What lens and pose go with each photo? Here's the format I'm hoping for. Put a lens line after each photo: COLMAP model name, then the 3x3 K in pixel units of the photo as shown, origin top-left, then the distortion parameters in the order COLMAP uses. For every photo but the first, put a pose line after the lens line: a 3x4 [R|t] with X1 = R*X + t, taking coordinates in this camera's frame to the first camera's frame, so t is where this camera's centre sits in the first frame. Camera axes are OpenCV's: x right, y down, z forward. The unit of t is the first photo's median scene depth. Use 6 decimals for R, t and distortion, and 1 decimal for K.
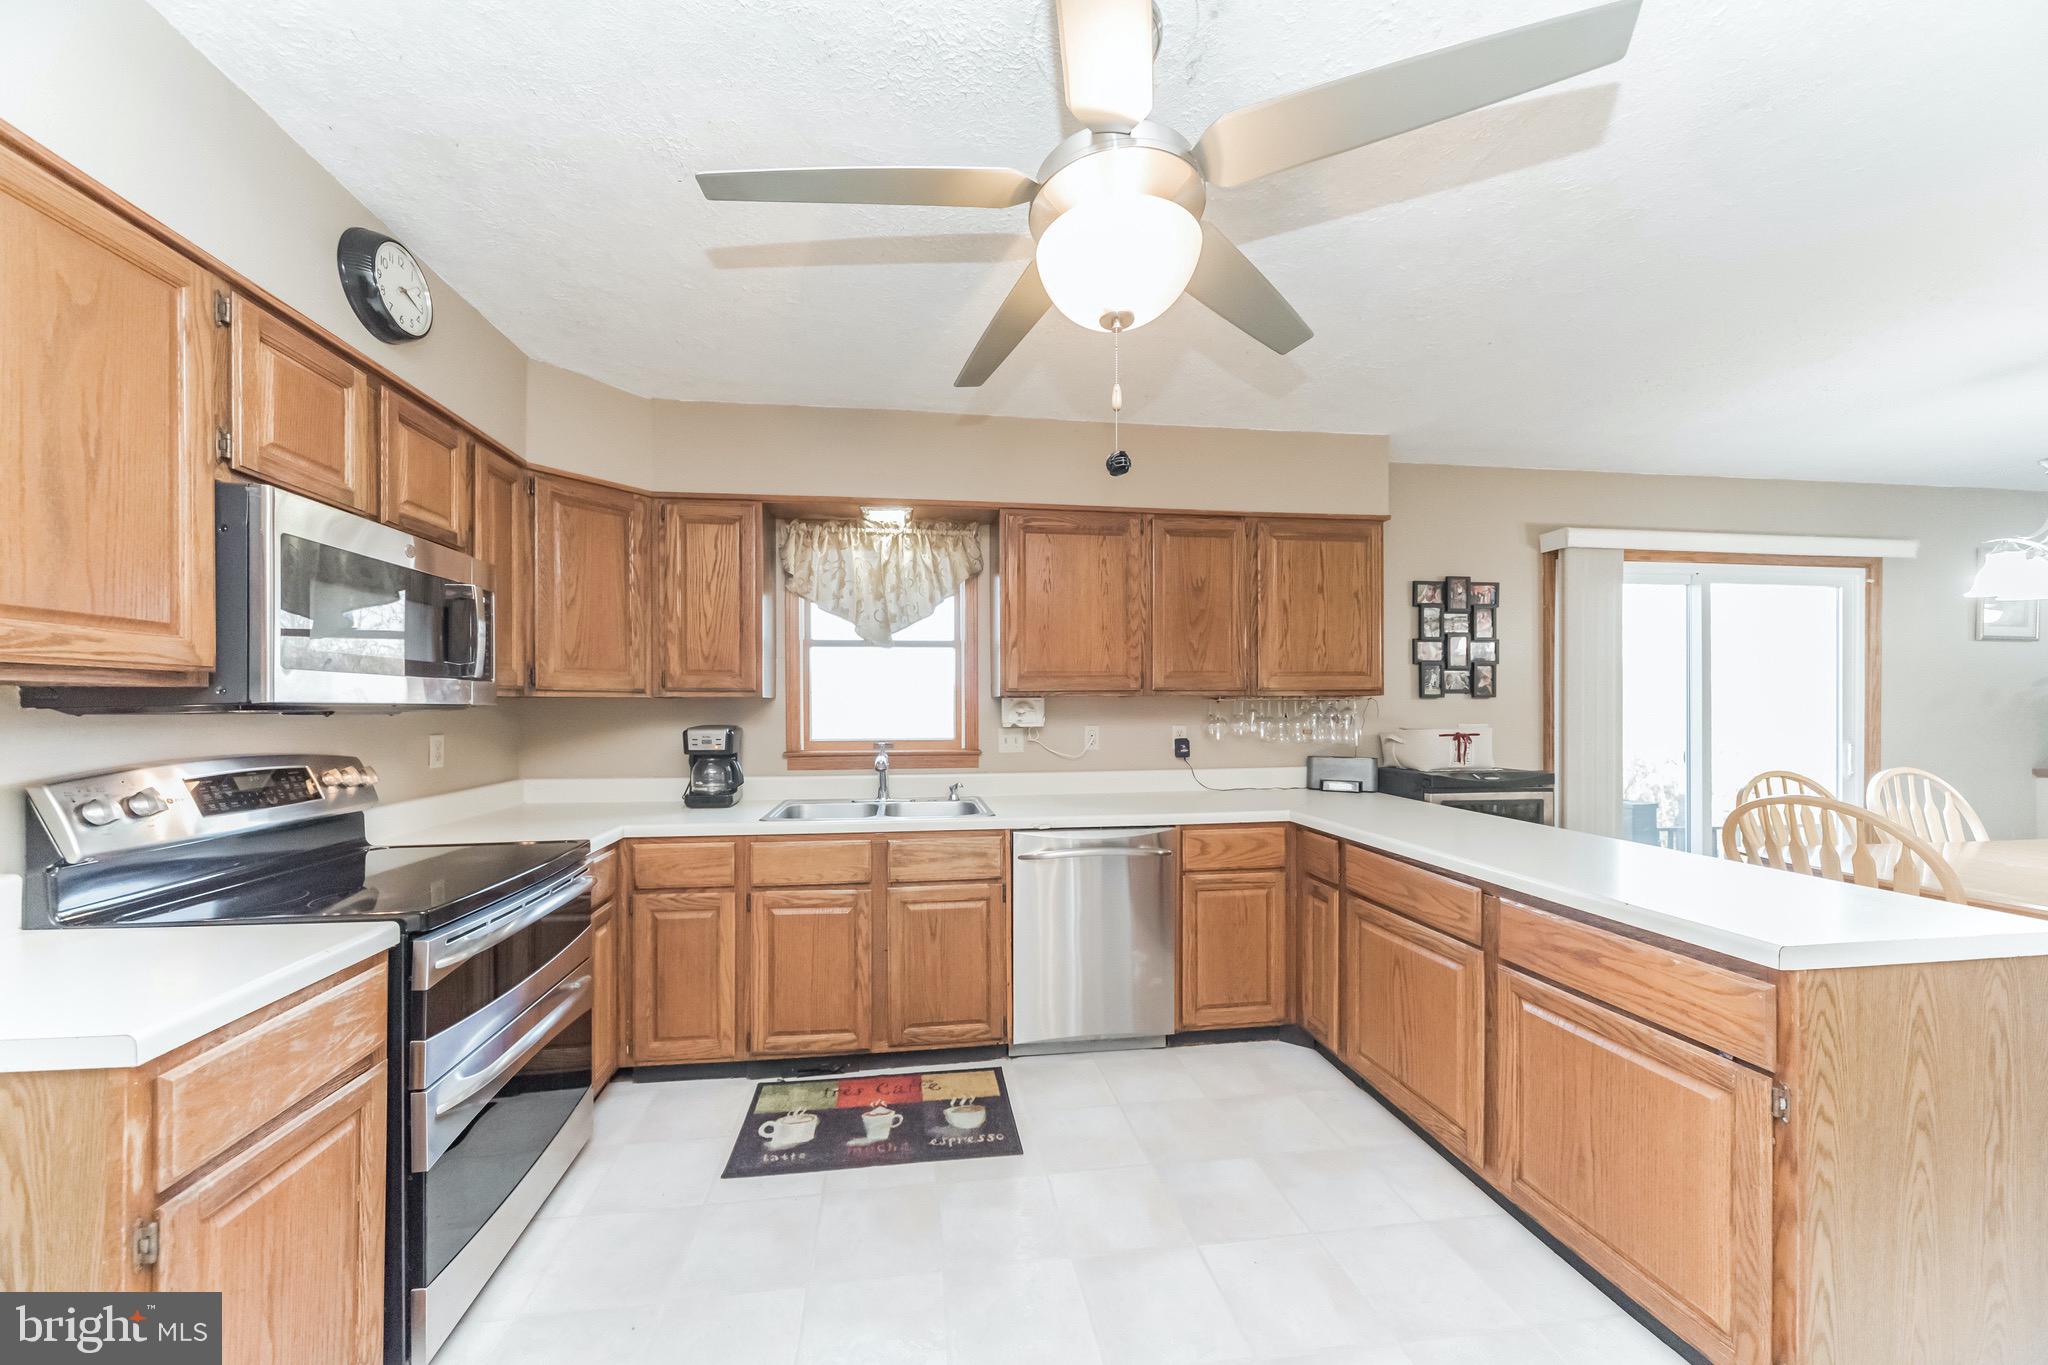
lens RADIAL K [[709.4, 0, 1011.6], [0, 709.4, 704.0], [0, 0, 1]] dist [-0.000767, -0.000051]
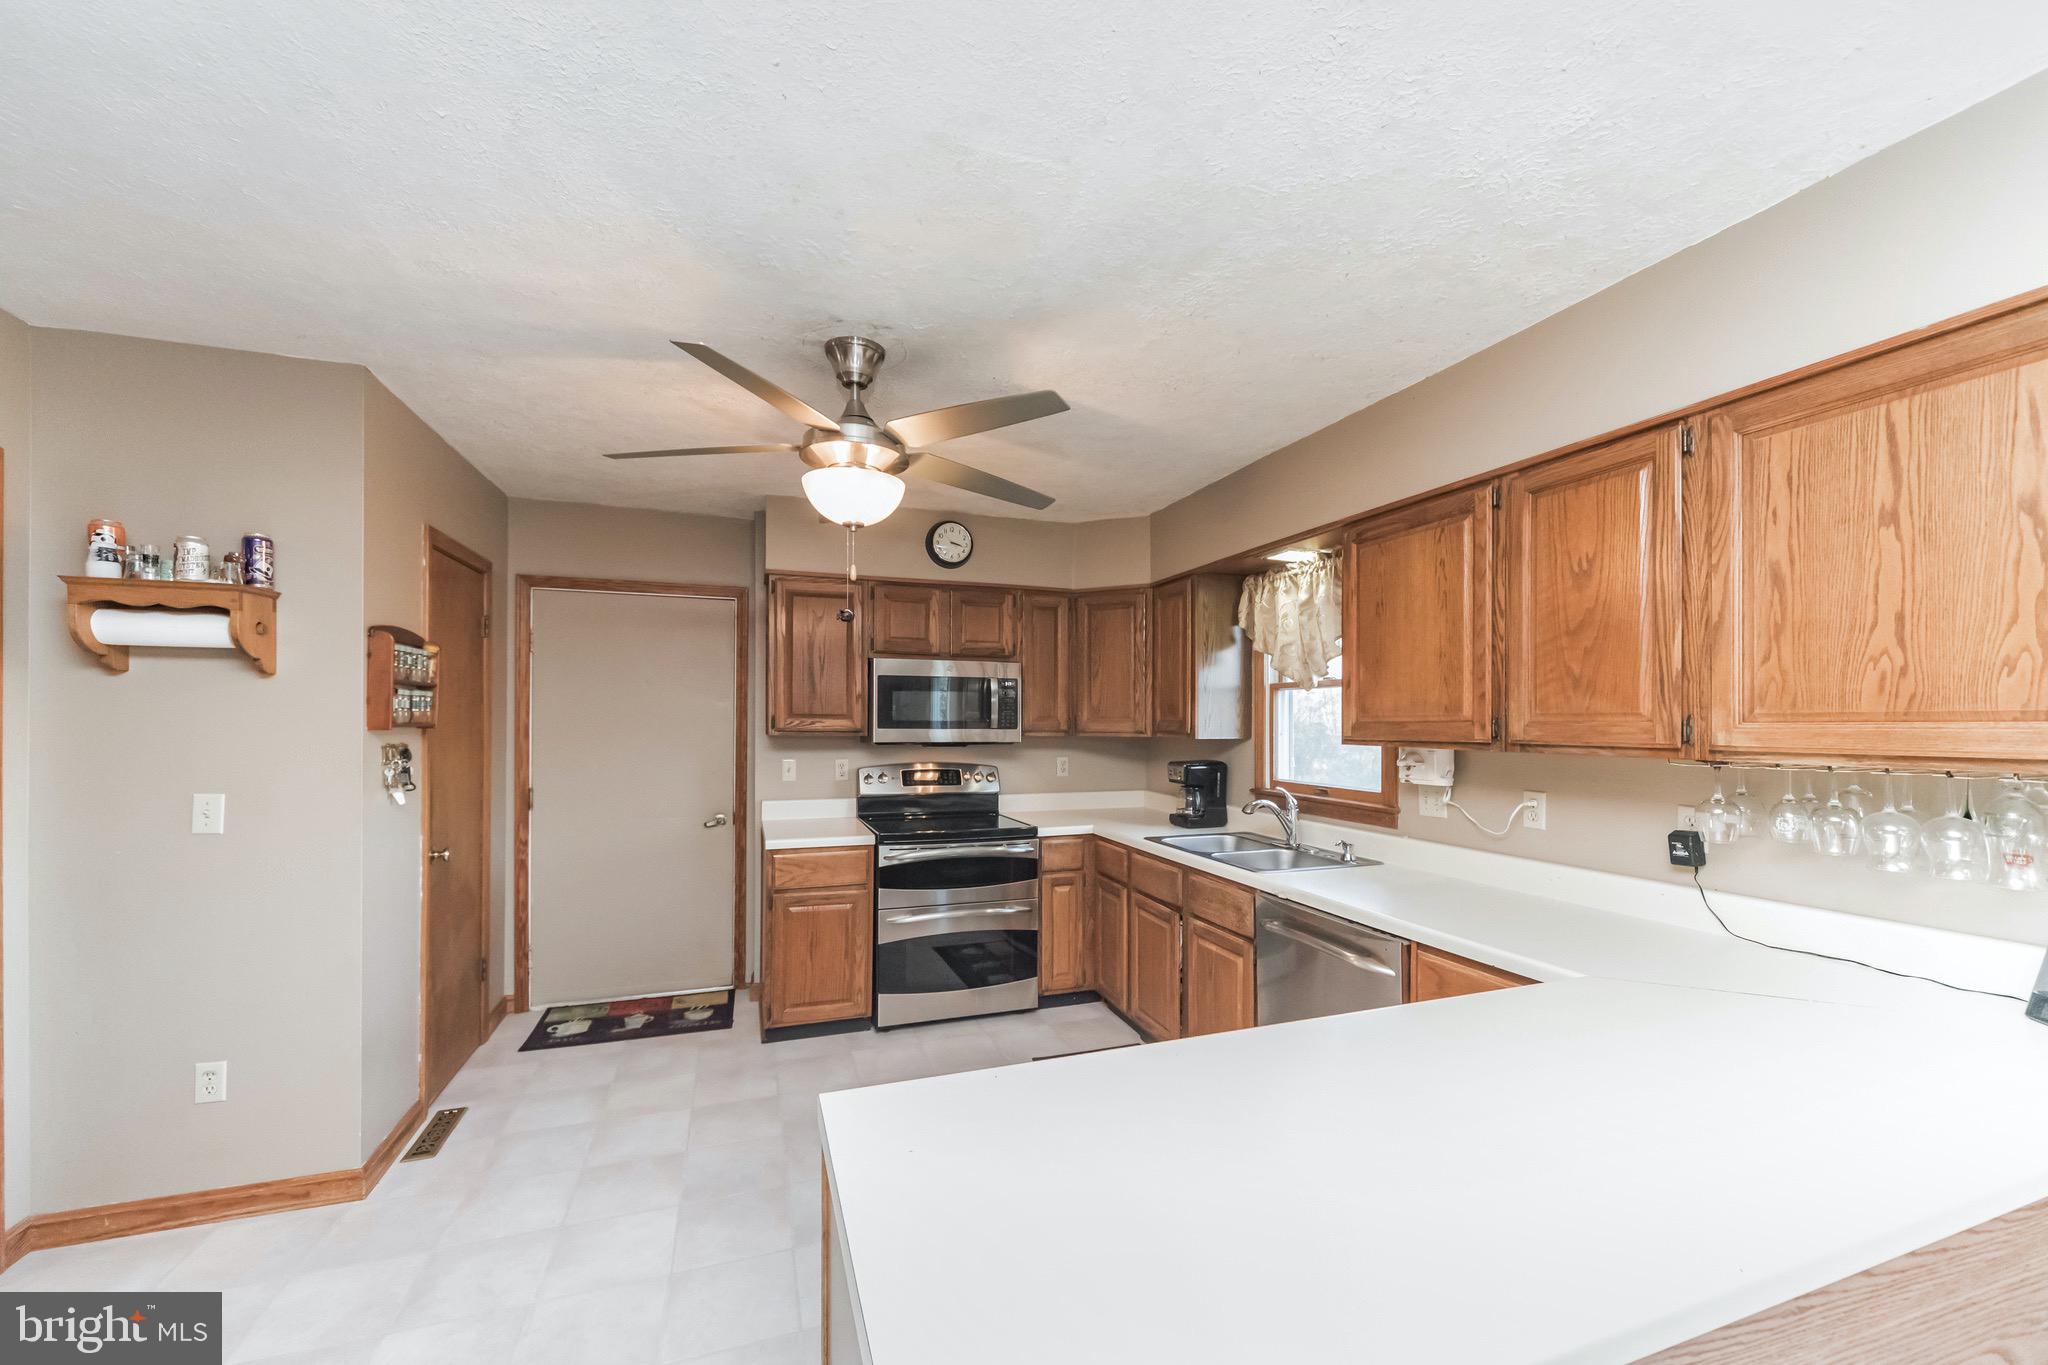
lens RADIAL K [[794.1, 0, 1024.5], [0, 794.1, 711.5], [0, 0, 1]] dist [-0.000559, -0.000090]
pose [[0.201148, -0.004202, -0.979552, 0.819070], [-0.000878, 0.999990, -0.004470, -0.045227], [0.979561, 0.001759, 0.201142, 0.416982]]
